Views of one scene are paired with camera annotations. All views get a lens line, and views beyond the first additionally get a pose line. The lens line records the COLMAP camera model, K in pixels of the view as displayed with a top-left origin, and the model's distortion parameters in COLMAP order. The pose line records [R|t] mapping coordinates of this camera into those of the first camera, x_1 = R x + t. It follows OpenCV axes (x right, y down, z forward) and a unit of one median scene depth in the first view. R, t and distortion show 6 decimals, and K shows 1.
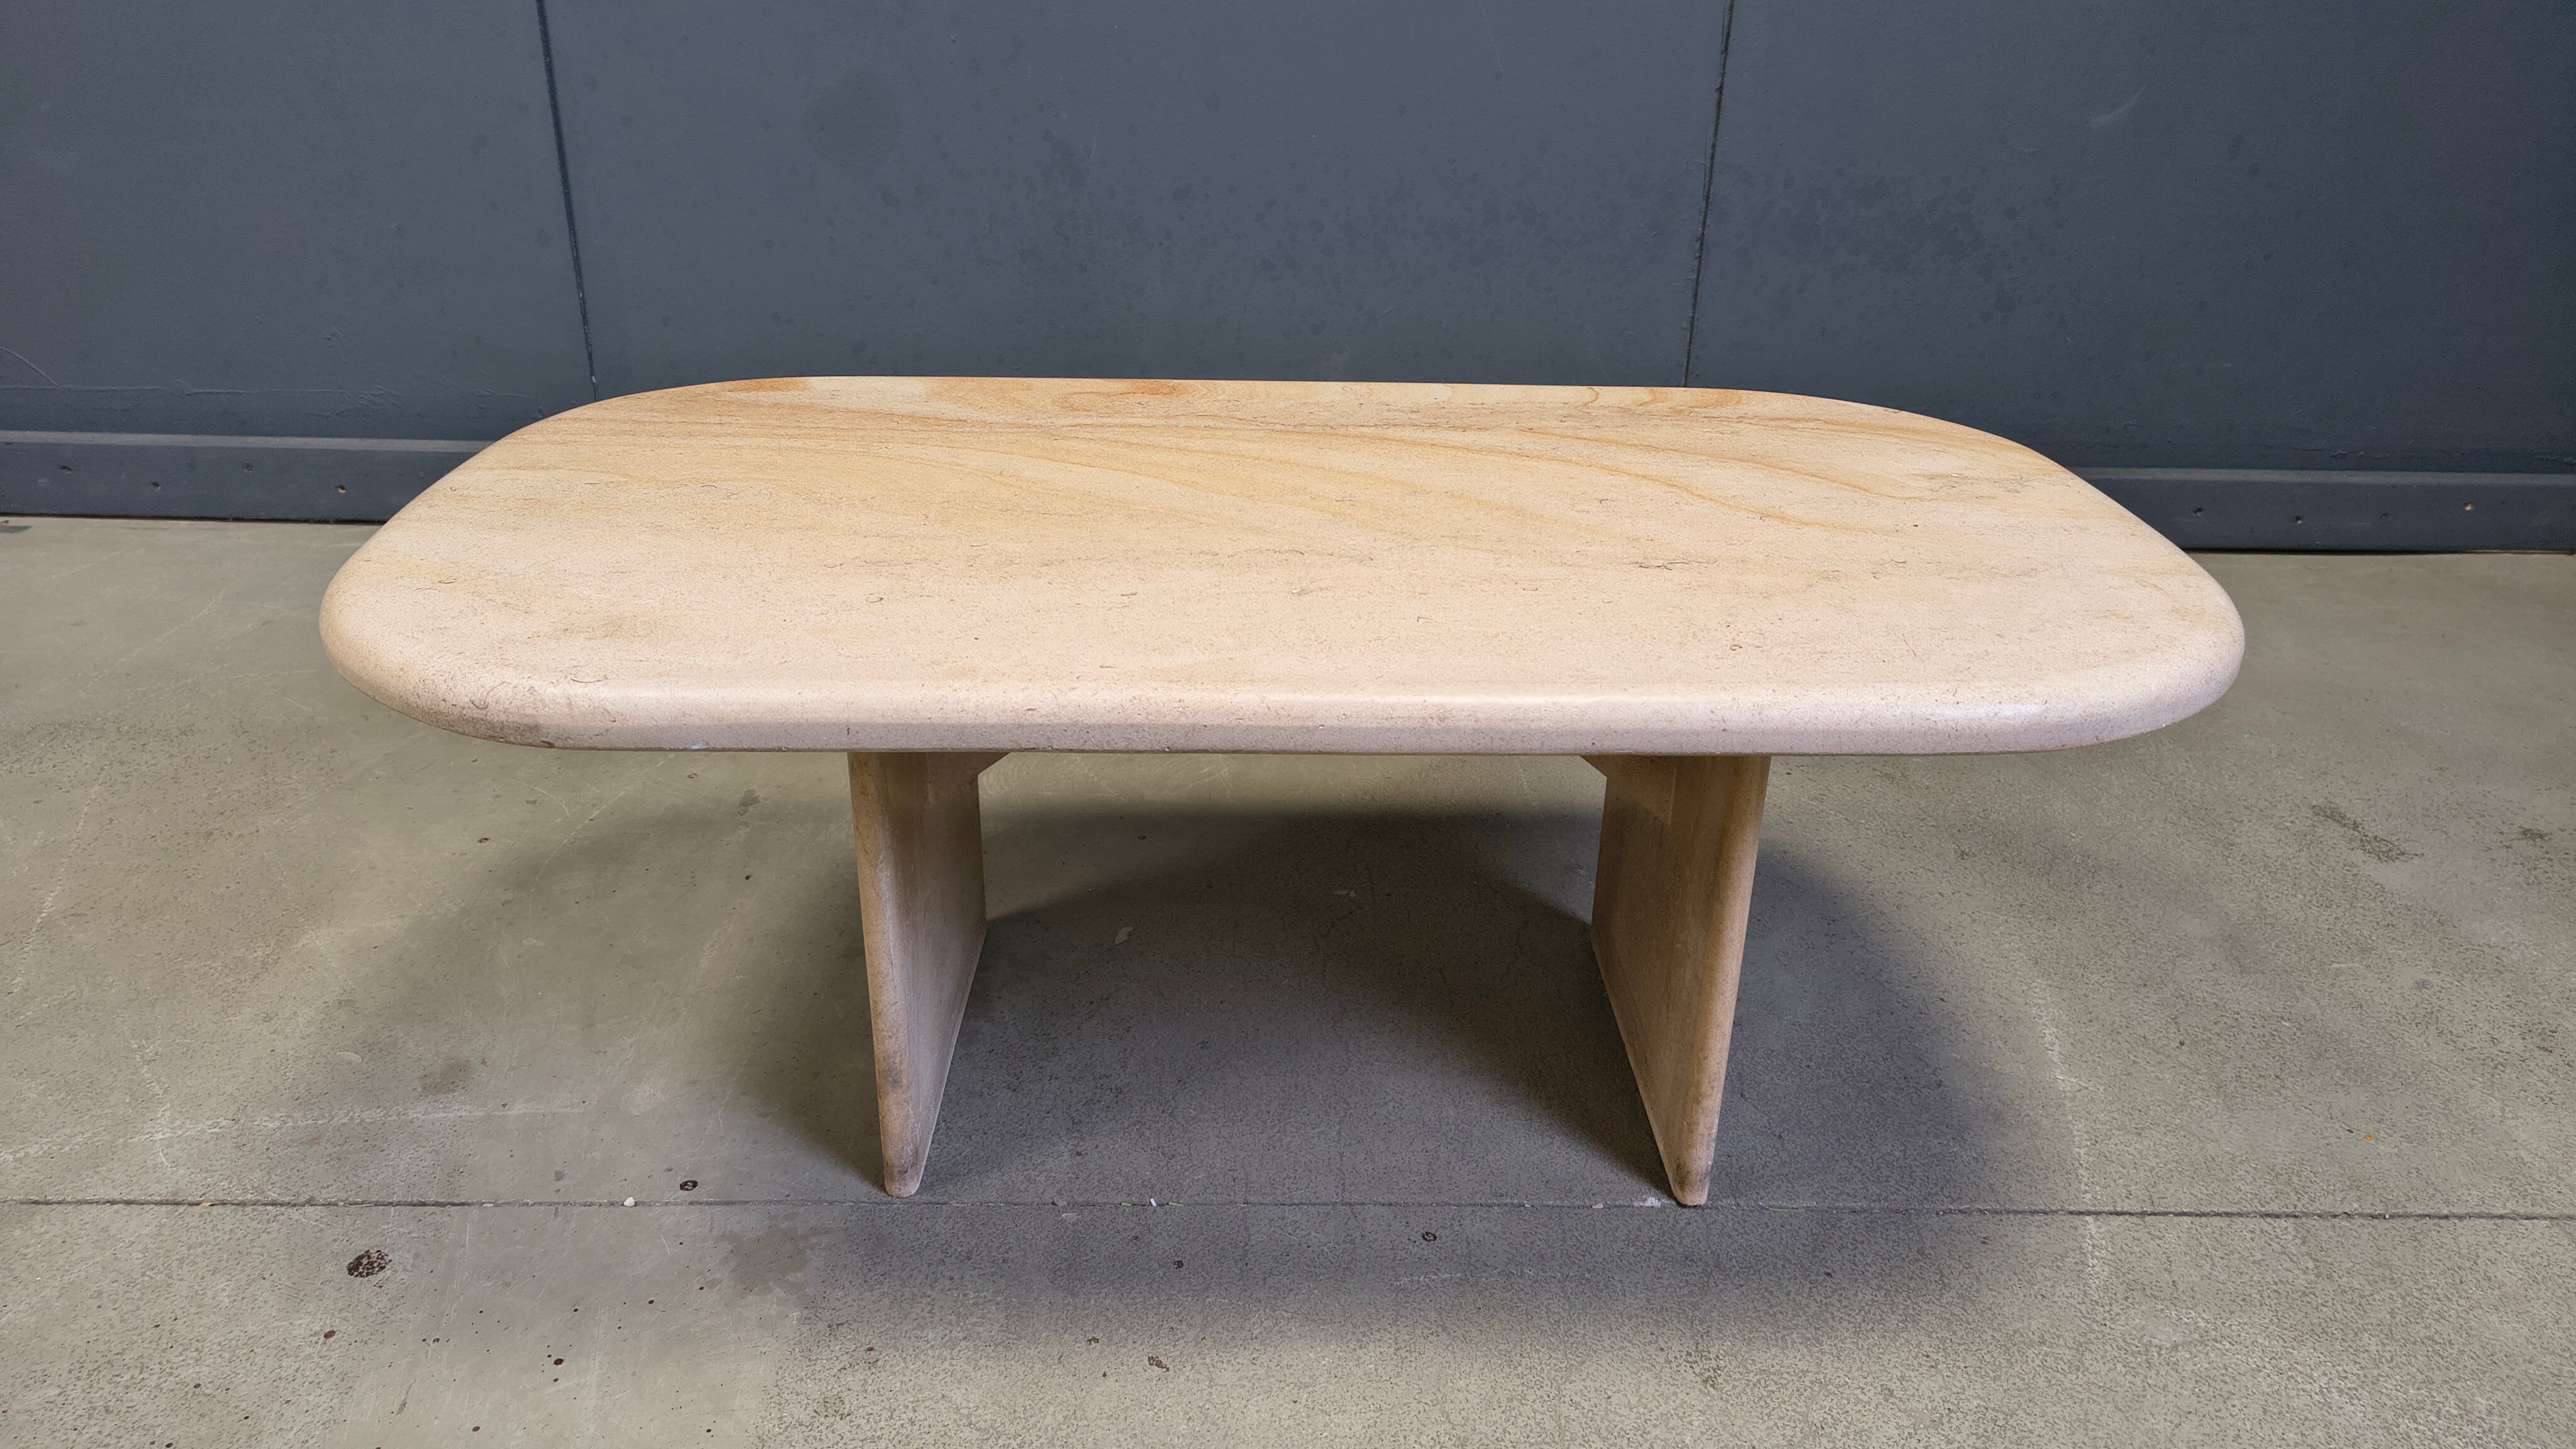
lens RADIAL K [[1773.9, 0, 1292.8], [0, 1773.9, 719.2], [0, 0, 1]] dist [0.051520, -0.062984]
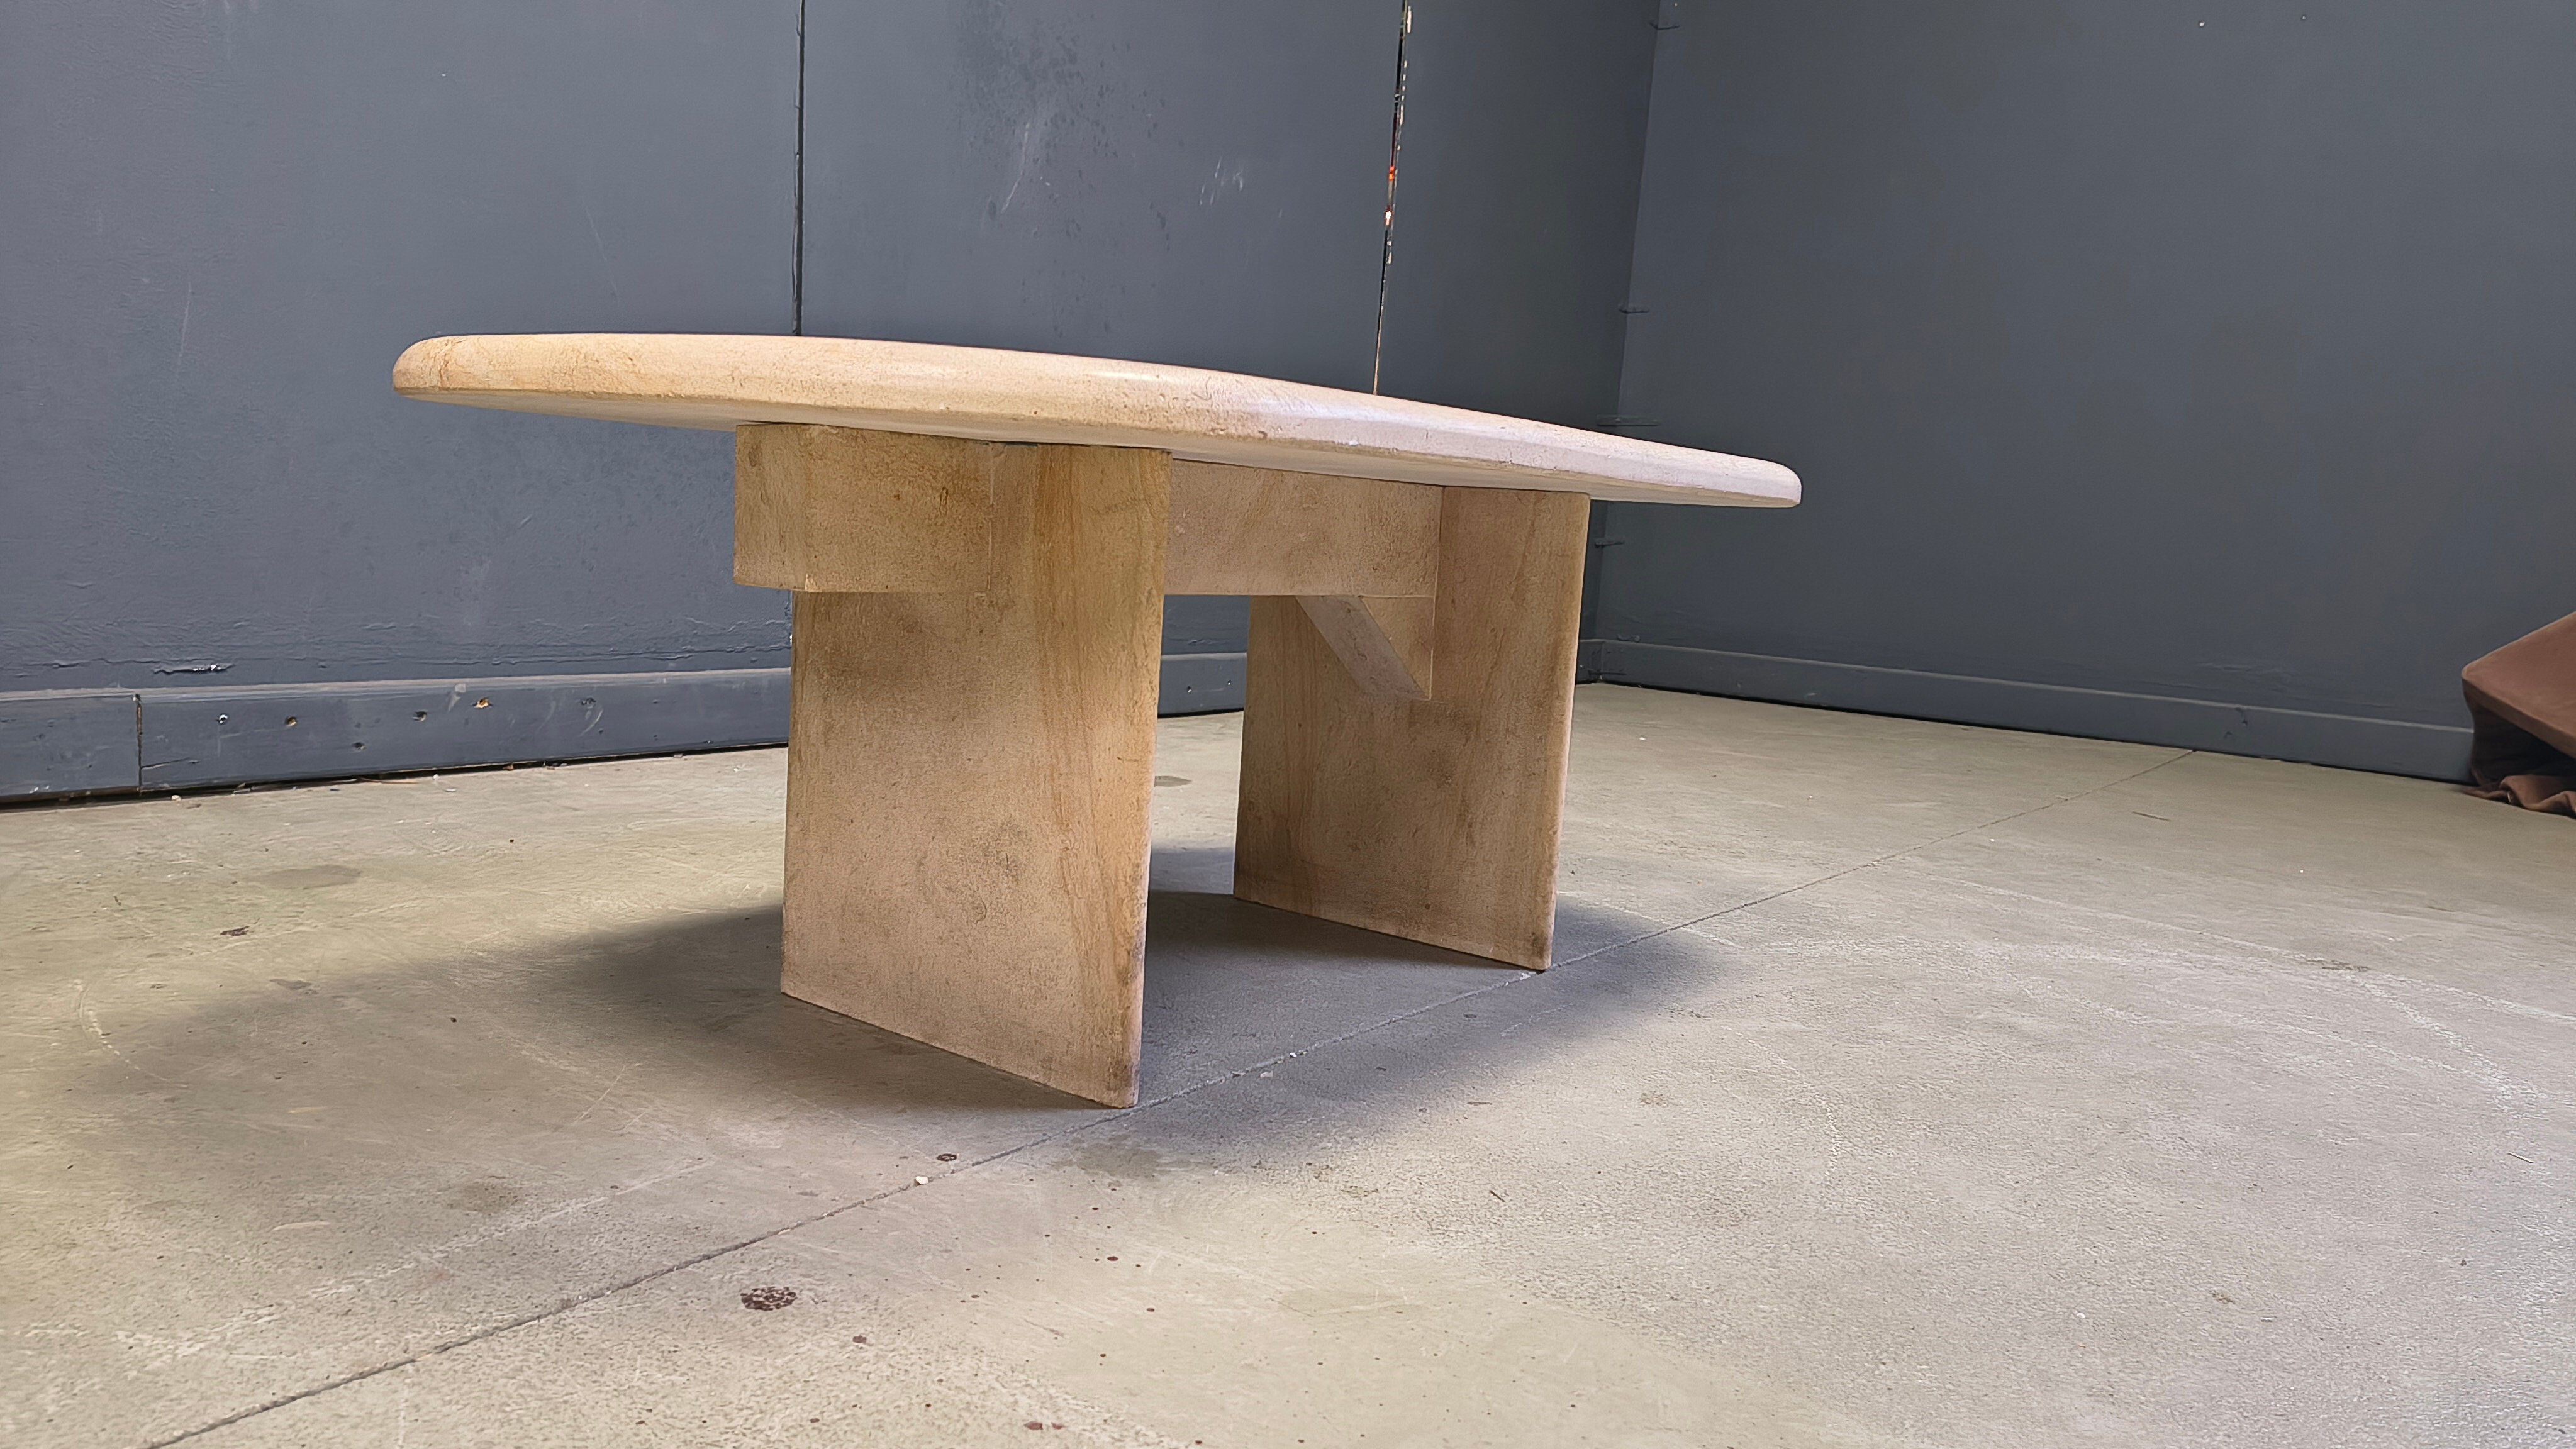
lens RADIAL K [[1765.7, 0, 1273.6], [0, 1765.7, 764.0], [0, 0, 1]] dist [0.053132, -0.070530]
pose [[0.624696, -0.093888, 0.775203, -0.890514], [0.282157, 0.952811, -0.111978, 0.225038], [-0.728108, 0.288681, 0.621709, 0.318126]]
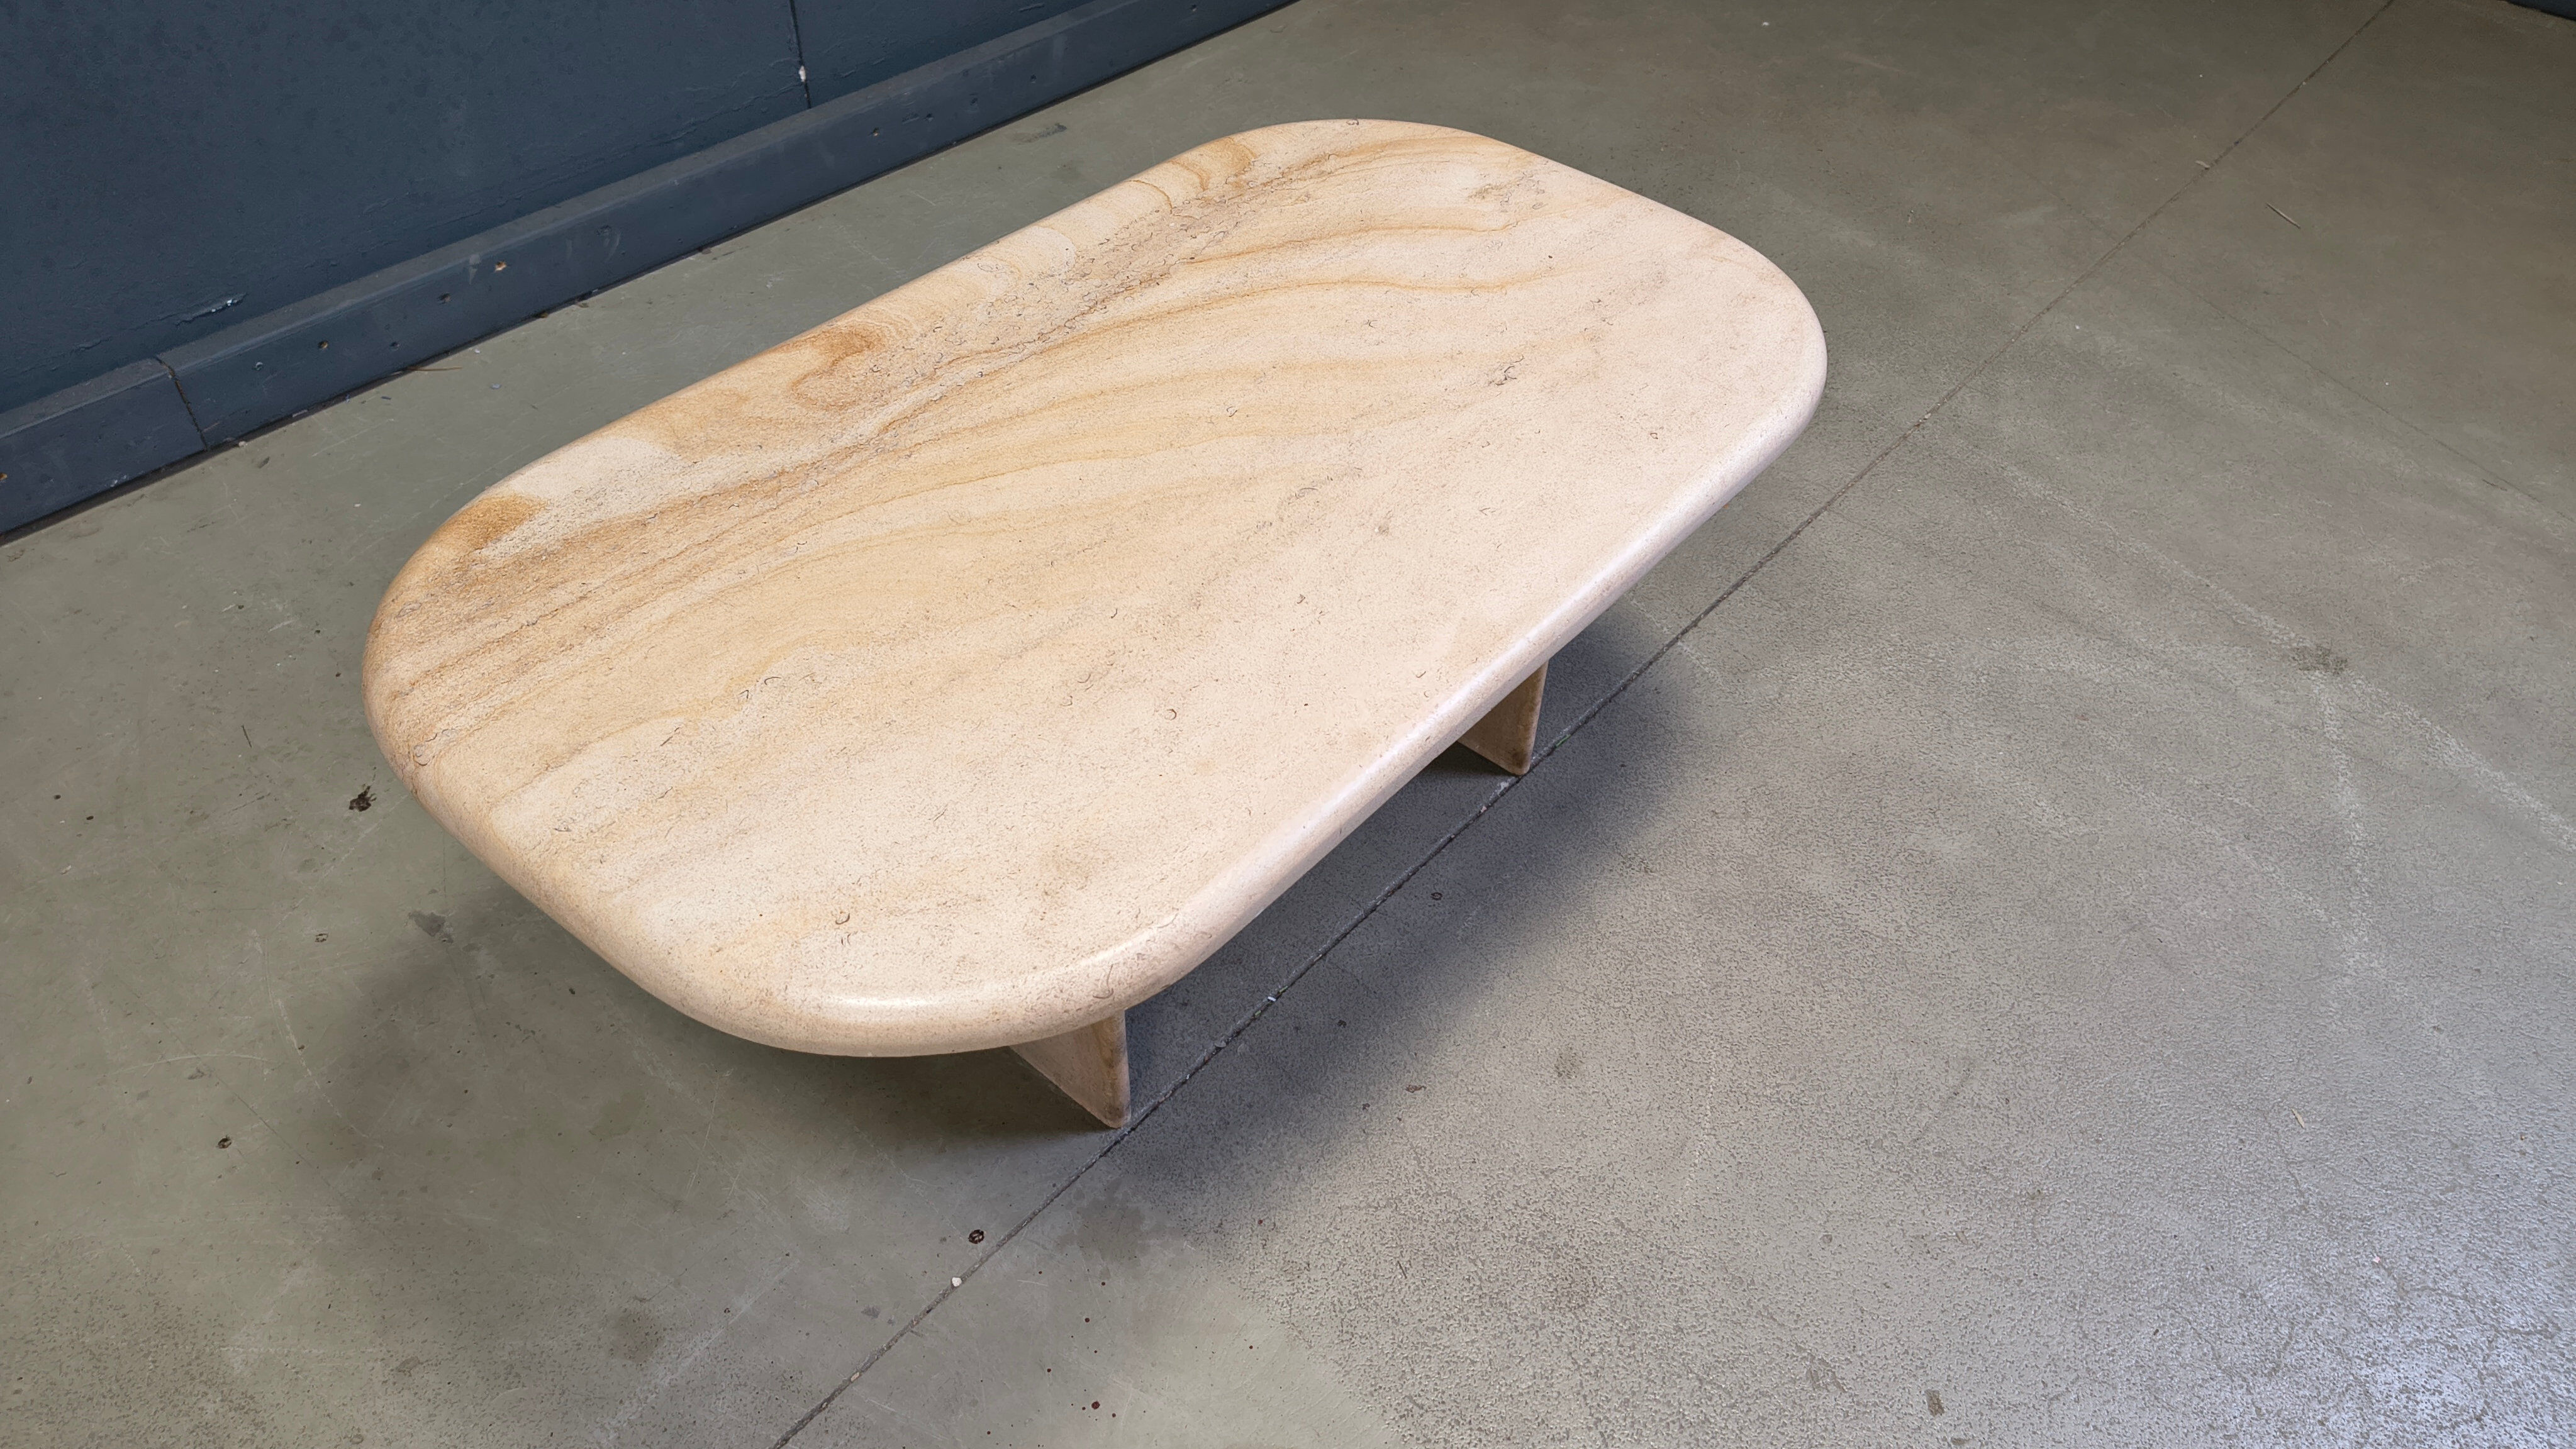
lens RADIAL K [[1776.7, 0, 1316.2], [0, 1776.7, 731.4], [0, 0, 1]] dist [0.045829, -0.056089]
pose [[0.664137, -0.509572, 0.547046, -0.650859], [0.287488, 0.849533, 0.442316, -0.431858], [-0.690125, -0.136489, 0.710702, 0.126320]]
